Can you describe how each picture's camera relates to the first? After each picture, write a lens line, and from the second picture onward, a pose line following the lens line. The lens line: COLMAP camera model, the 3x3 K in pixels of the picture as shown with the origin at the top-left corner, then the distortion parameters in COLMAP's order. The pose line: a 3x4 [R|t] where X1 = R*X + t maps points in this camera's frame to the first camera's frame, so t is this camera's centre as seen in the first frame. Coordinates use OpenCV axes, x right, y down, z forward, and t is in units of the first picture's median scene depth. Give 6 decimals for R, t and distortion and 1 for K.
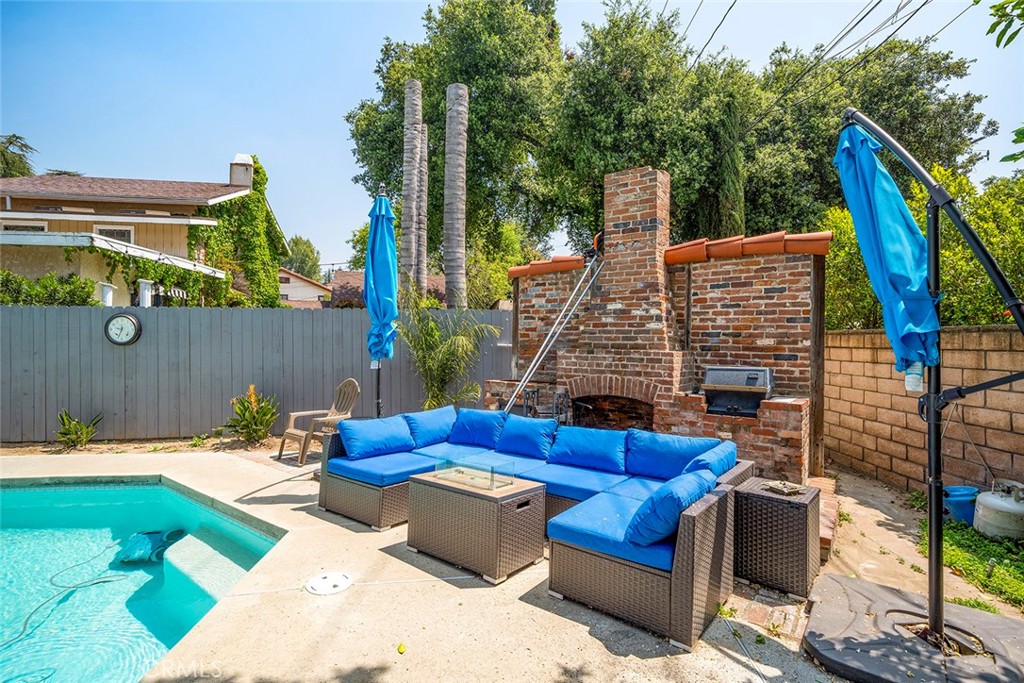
lens RADIAL K [[479.9, 0, 512.0], [0, 479.9, 341.5], [0, 0, 1]] dist [0.002873, 0.001444]
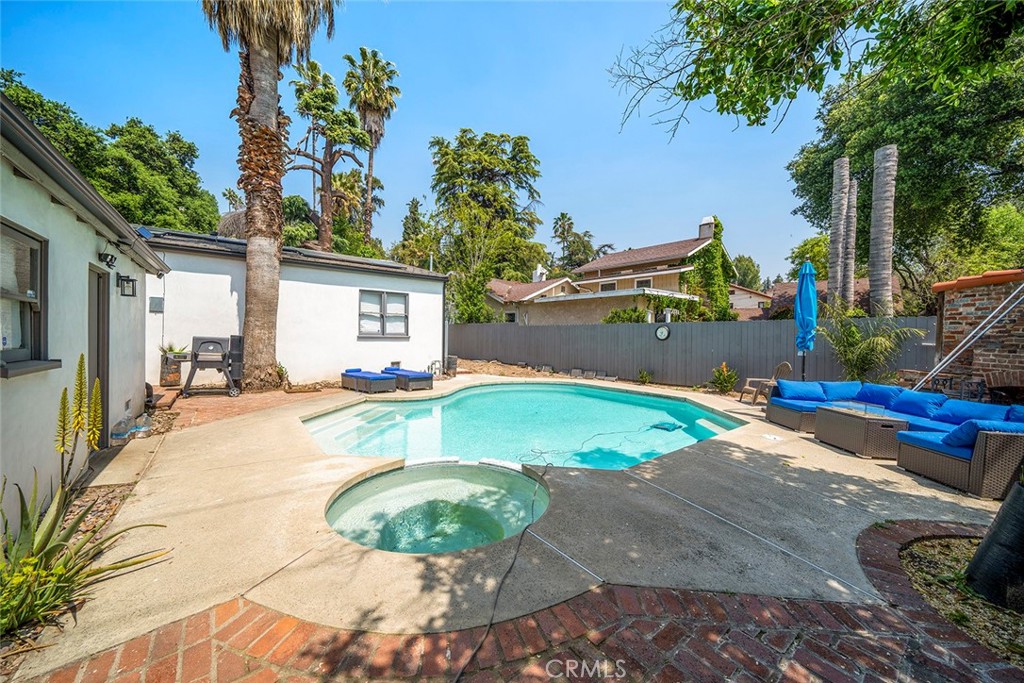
lens RADIAL K [[364.4, 0, 510.4], [0, 364.4, 342.8], [0, 0, 1]] dist [-0.003272, -0.000164]
pose [[0.559189, 0.018968, -0.828823, 0.169648], [-0.006794, 0.999810, 0.018297, -0.007279], [0.829012, -0.004600, 0.559212, -0.483303]]
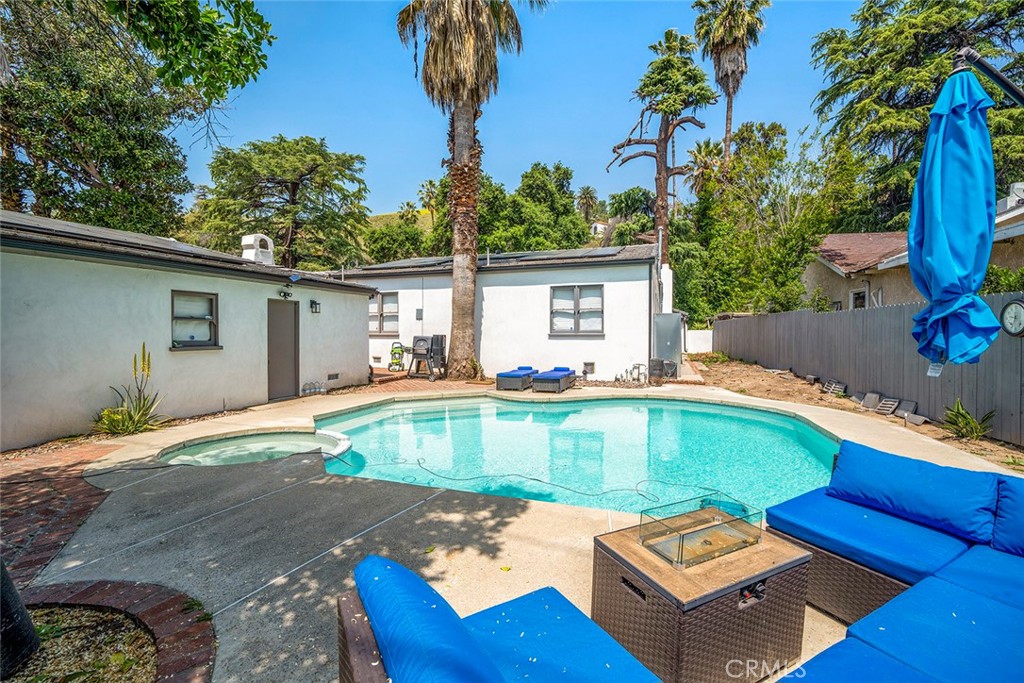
lens RADIAL K [[441.3, 0, 512.0], [0, 441.3, 341.5], [0, 0, 1]] dist [0.003323, 0.000382]
pose [[-0.395576, 0.015620, -0.918300, 0.283359], [0.006383, 0.999878, 0.014258, 0.000283], [0.918411, -0.000222, -0.395628, 0.478107]]
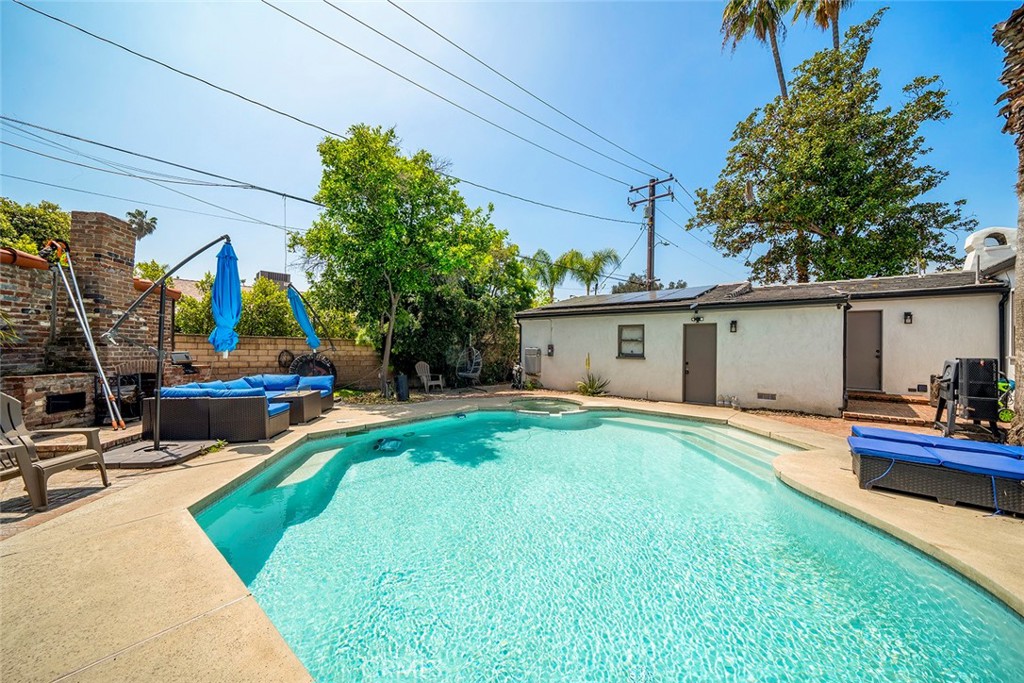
lens RADIAL K [[367.0, 0, 512.0], [0, 367.0, 341.5], [0, 0, 1]] dist [0.000205, 0.000028]
pose [[-0.726836, -0.005955, 0.686785, -1.131722], [-0.026374, 0.999467, -0.019246, 0.001701], [-0.686304, -0.032102, -0.726606, 0.803134]]
